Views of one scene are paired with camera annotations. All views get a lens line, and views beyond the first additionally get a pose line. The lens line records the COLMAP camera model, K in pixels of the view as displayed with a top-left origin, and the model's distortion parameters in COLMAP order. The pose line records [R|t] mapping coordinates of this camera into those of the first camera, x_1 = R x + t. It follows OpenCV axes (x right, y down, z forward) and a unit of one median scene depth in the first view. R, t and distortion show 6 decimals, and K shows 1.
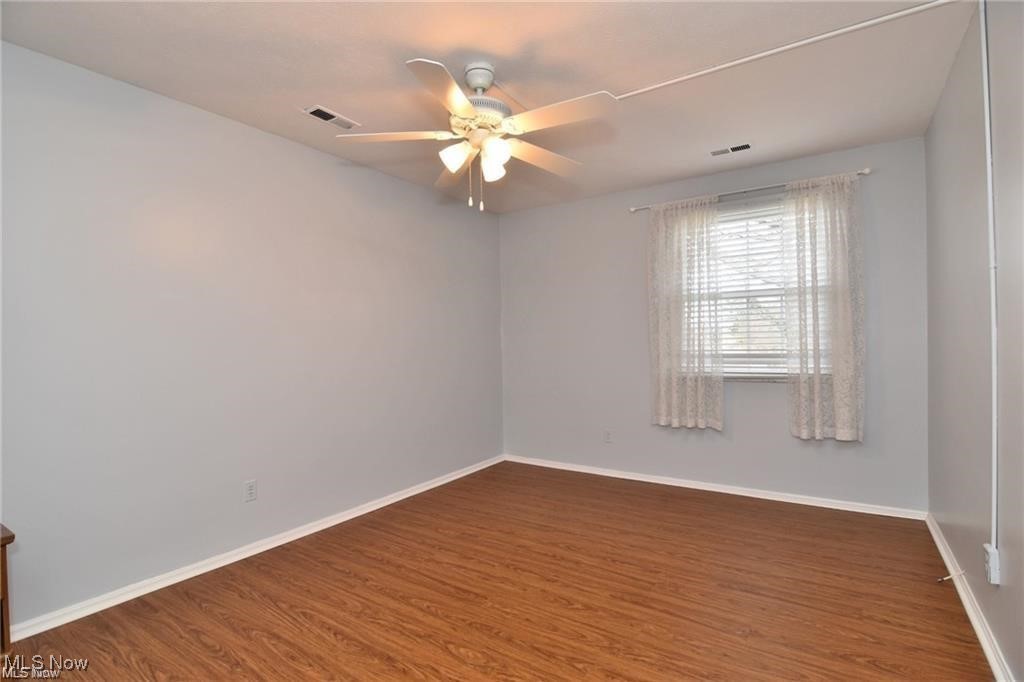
lens RADIAL K [[491.4, 0, 510.9], [0, 491.4, 347.4], [0, 0, 1]] dist [-0.028270, -0.000141]
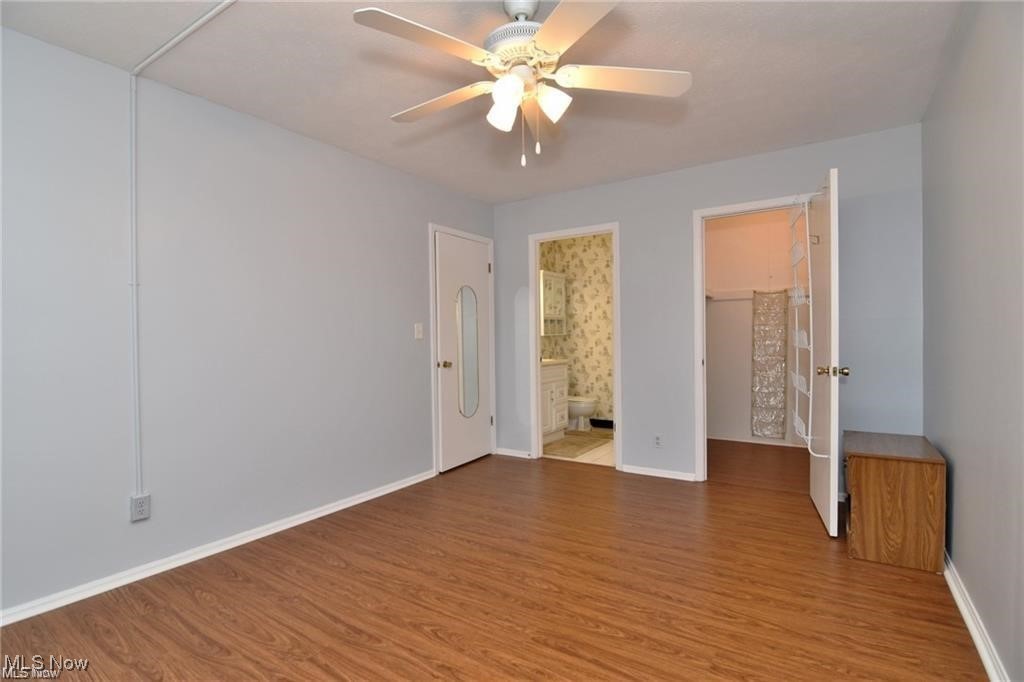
lens RADIAL K [[491.4, 0, 510.9], [0, 491.4, 347.4], [0, 0, 1]] dist [-0.028270, -0.000141]
pose [[-0.999487, 0.031887, -0.002965, -0.026288], [0.031770, 0.998933, 0.033525, -0.002575], [0.004031, 0.033413, -0.999433, 1.835320]]
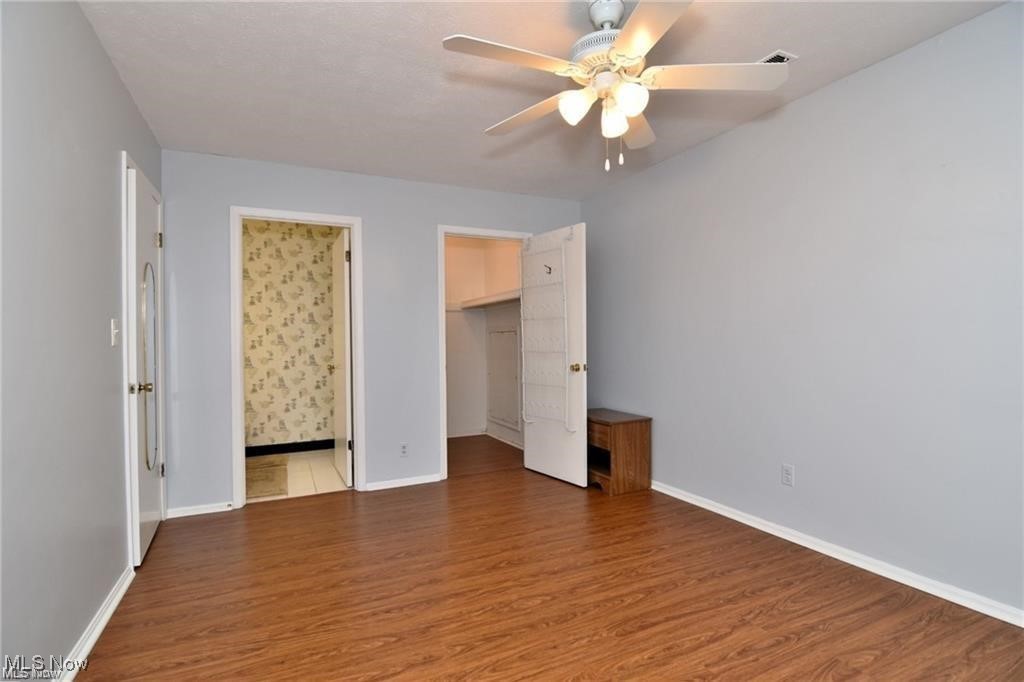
lens RADIAL K [[498.8, 0, 513.9], [0, 498.8, 343.0], [0, 0, 1]] dist [-0.005599, -0.010270]
pose [[-0.510602, 0.029061, -0.859326, 0.767006], [0.011829, 0.999571, 0.026775, -0.007750], [0.859736, 0.003507, -0.510727, 1.303181]]
